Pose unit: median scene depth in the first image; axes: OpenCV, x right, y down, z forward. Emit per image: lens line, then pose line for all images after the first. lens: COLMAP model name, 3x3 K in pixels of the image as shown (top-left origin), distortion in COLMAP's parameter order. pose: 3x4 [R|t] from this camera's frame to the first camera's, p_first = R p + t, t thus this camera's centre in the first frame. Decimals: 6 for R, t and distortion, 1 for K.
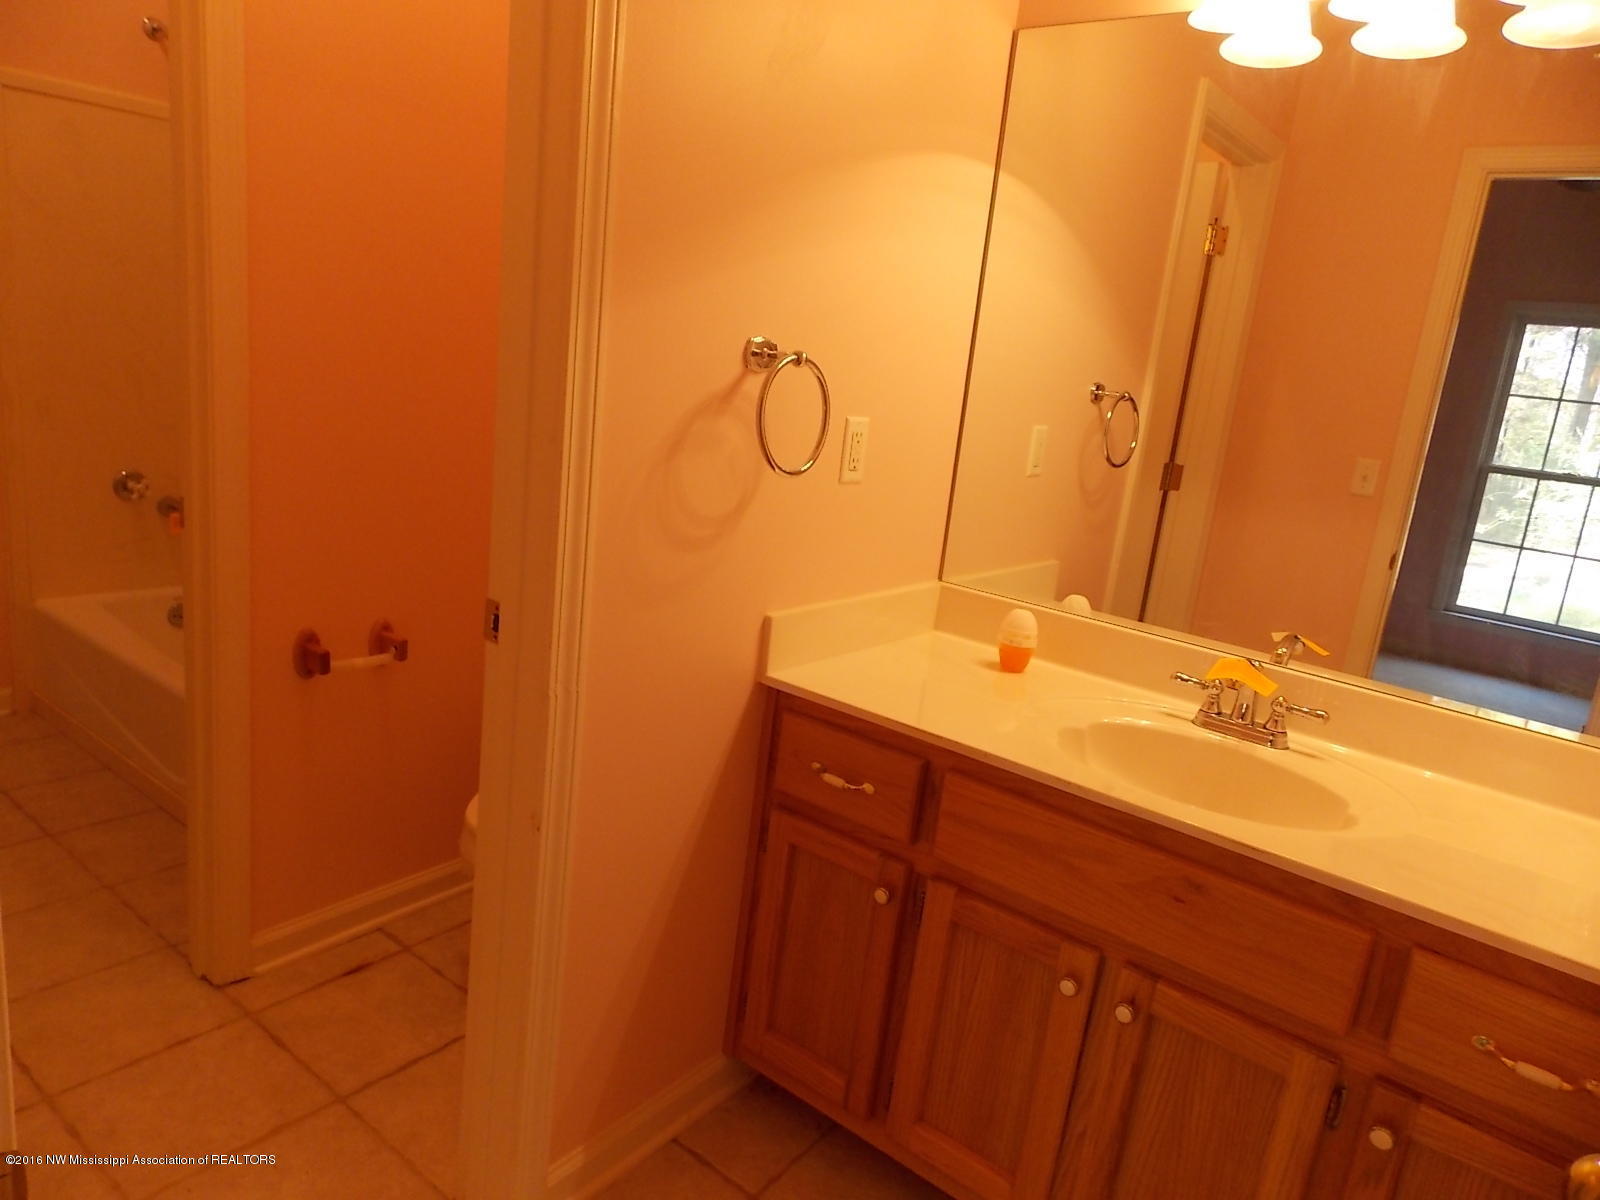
lens RADIAL K [[1028.3, 0, 800.0], [0, 1028.3, 600.0], [0, 0, 1]] dist [-0.029481, 0.001730]
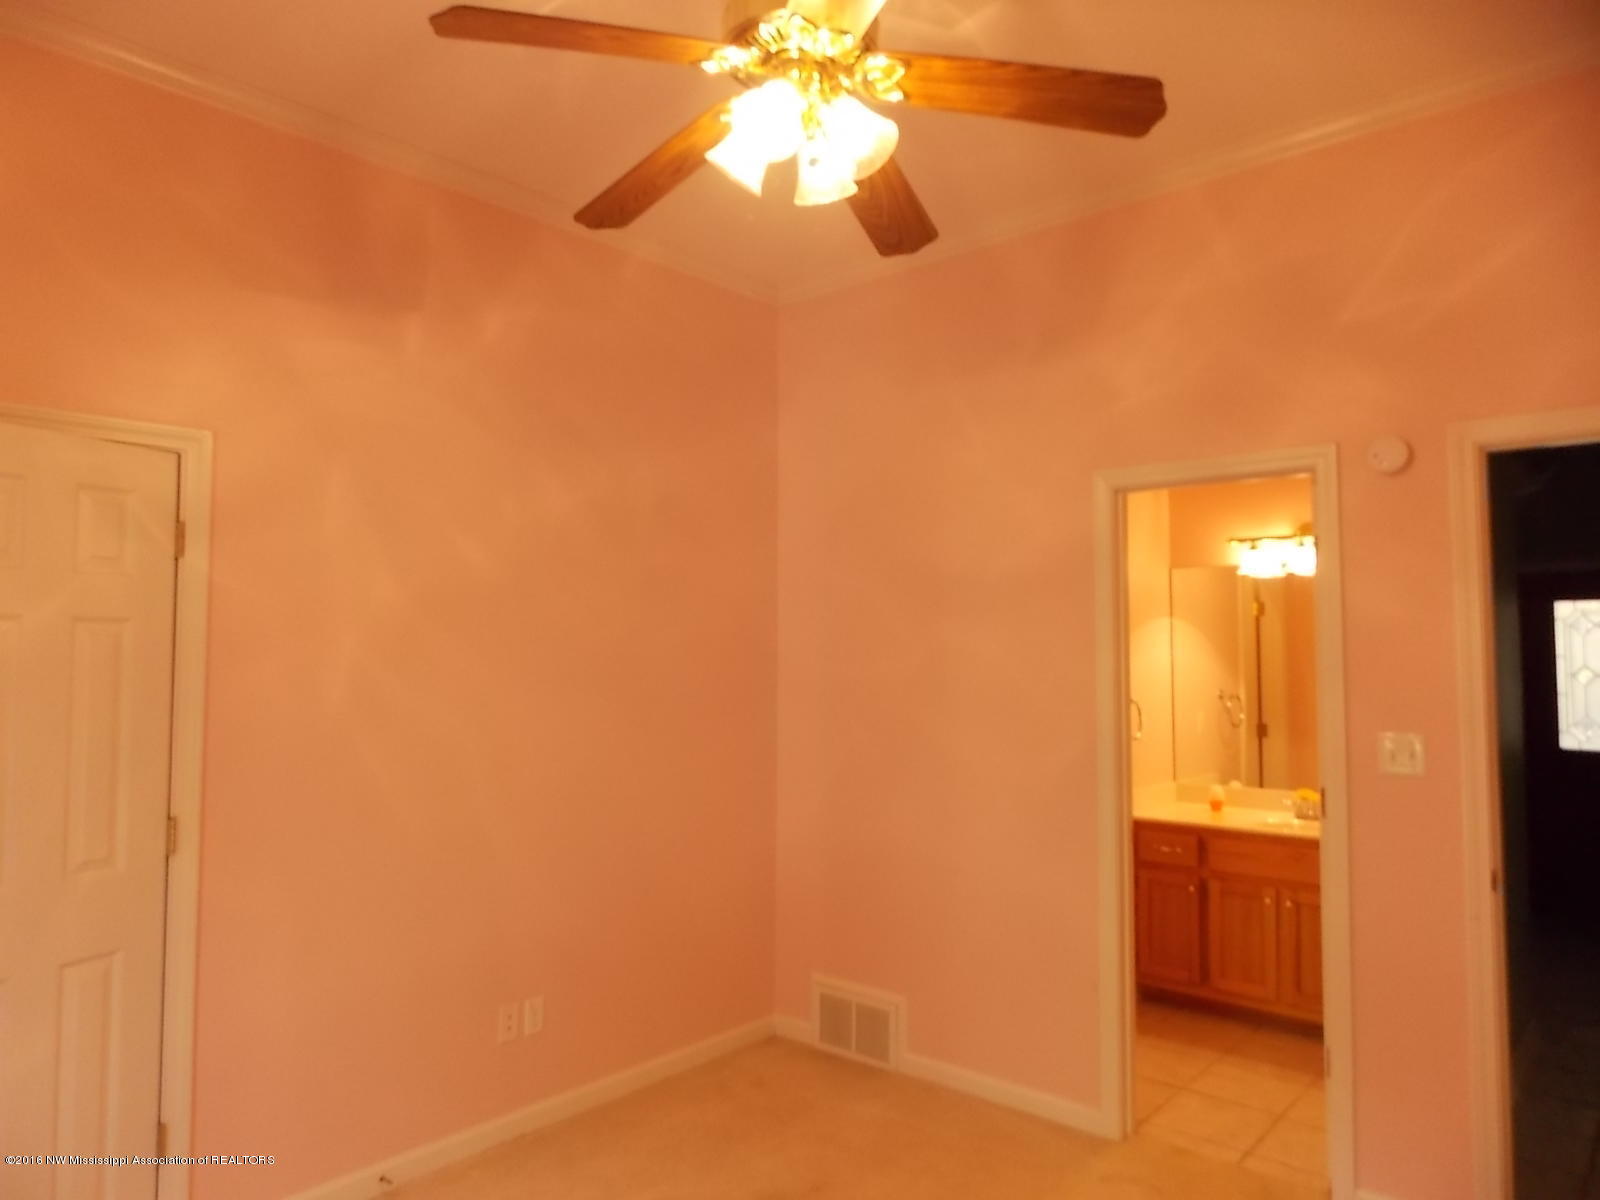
lens RADIAL K [[1028.3, 0, 800.0], [0, 1028.3, 600.0], [0, 0, 1]] dist [-0.029481, 0.001730]
pose [[0.992178, -0.113050, -0.052940, -0.690652], [0.092430, 0.950349, -0.297142, 0.255373], [0.083903, 0.289925, 0.953364, -1.818842]]
